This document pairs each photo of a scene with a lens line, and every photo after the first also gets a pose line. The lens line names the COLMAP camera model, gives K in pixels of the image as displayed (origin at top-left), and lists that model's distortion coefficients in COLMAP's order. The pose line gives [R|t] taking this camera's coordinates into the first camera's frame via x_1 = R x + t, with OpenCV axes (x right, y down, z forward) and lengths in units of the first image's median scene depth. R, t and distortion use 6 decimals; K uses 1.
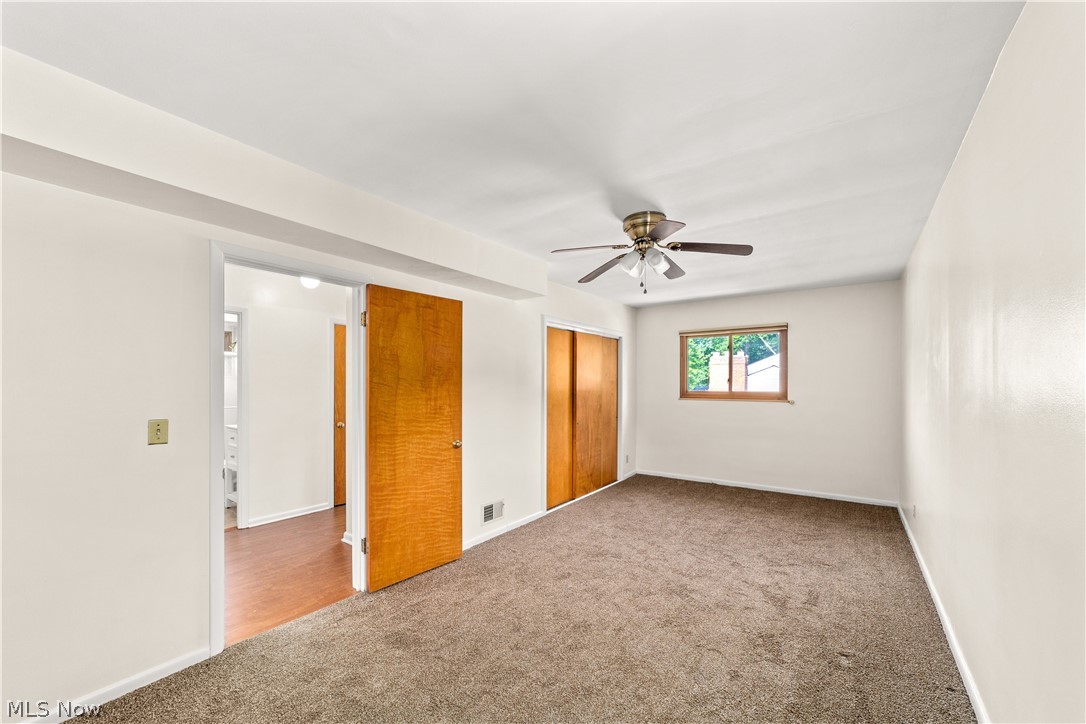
lens RADIAL K [[423.9, 0, 543.9], [0, 423.9, 380.6], [0, 0, 1]] dist [-0.002194, 0.000222]
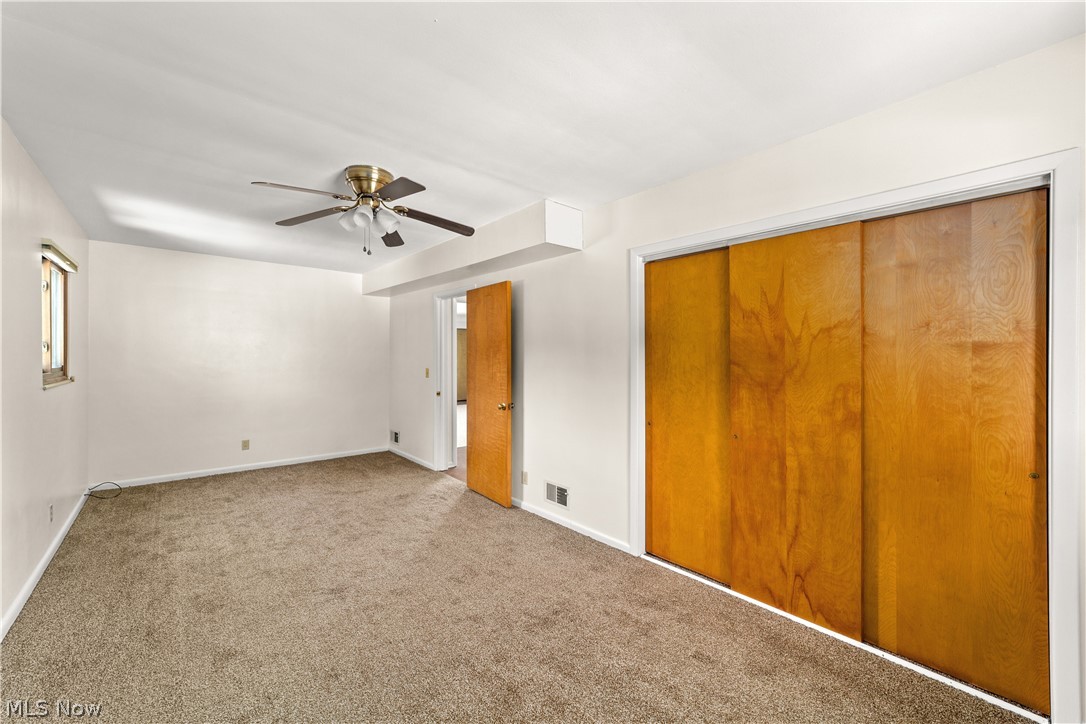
lens RADIAL K [[426.5, 0, 529.3], [0, 426.5, 353.9], [0, 0, 1]] dist [-0.000465, 0.000070]
pose [[-0.228166, 0.001960, -0.973620, 0.811983], [0.012265, 0.999924, -0.000861, 0.008188], [0.973545, -0.012138, -0.228173, 1.191821]]
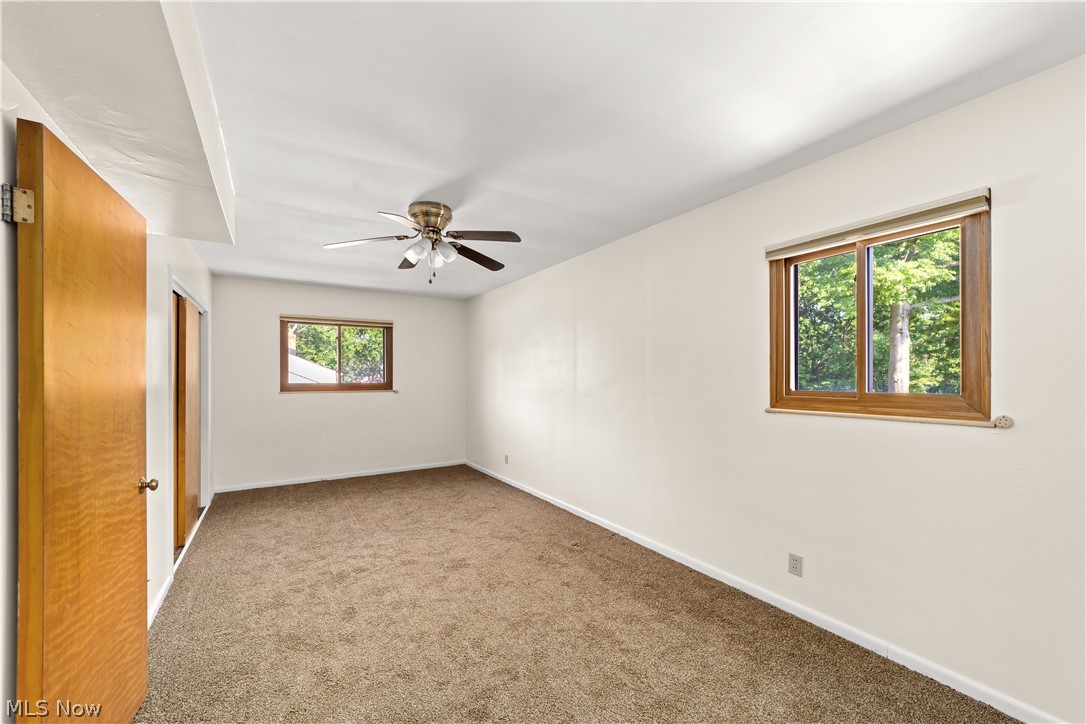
lens RADIAL K [[423.9, 0, 543.9], [0, 423.9, 380.6], [0, 0, 1]] dist [-0.002194, 0.000222]
pose [[0.359788, -0.005340, 0.933019, -0.462495], [-0.011195, 0.999887, 0.010040, 0.006487], [-0.932967, -0.014057, 0.359687, 0.304145]]
